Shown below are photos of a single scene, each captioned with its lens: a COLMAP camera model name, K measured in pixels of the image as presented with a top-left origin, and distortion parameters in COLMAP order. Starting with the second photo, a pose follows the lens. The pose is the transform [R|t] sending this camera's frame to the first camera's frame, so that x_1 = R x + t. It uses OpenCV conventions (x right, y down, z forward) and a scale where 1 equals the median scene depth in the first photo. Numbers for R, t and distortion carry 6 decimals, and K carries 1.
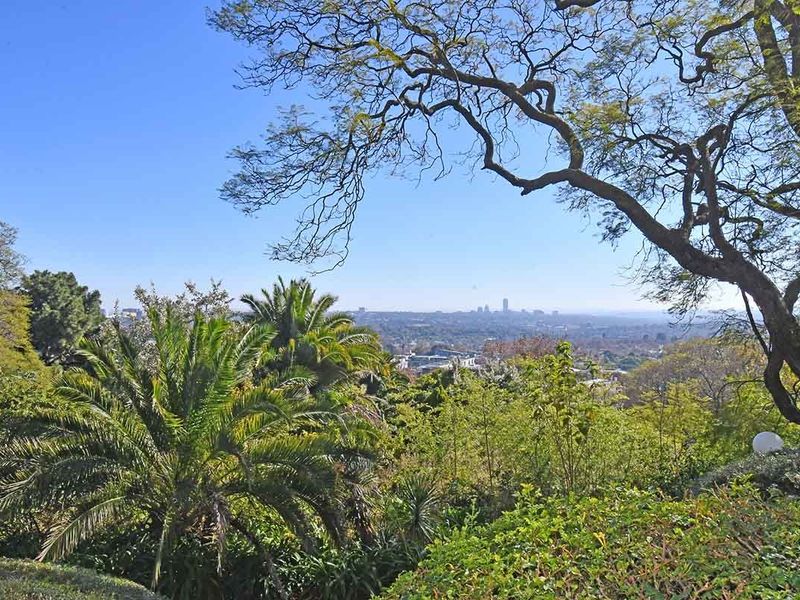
lens RADIAL K [[644.6, 0, 400.0], [0, 644.6, 300.0], [0, 0, 1]] dist [0.003414, -0.000720]
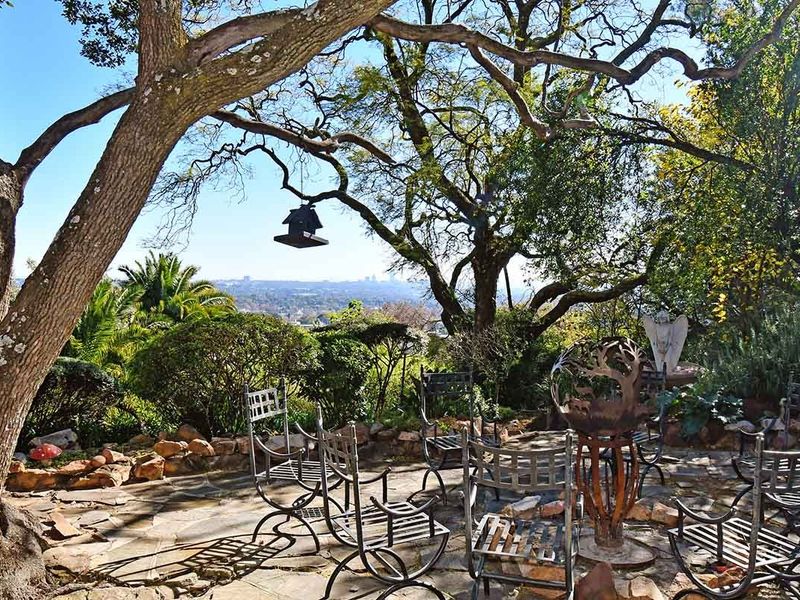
lens RADIAL K [[644.6, 0, 400.0], [0, 644.6, 300.0], [0, 0, 1]] dist [0.003414, -0.000720]
pose [[0.984901, 0.000578, 0.173116, 0.082670], [-0.008821, 0.998863, 0.046853, -0.004376], [-0.172893, -0.047672, 0.983786, -0.361442]]
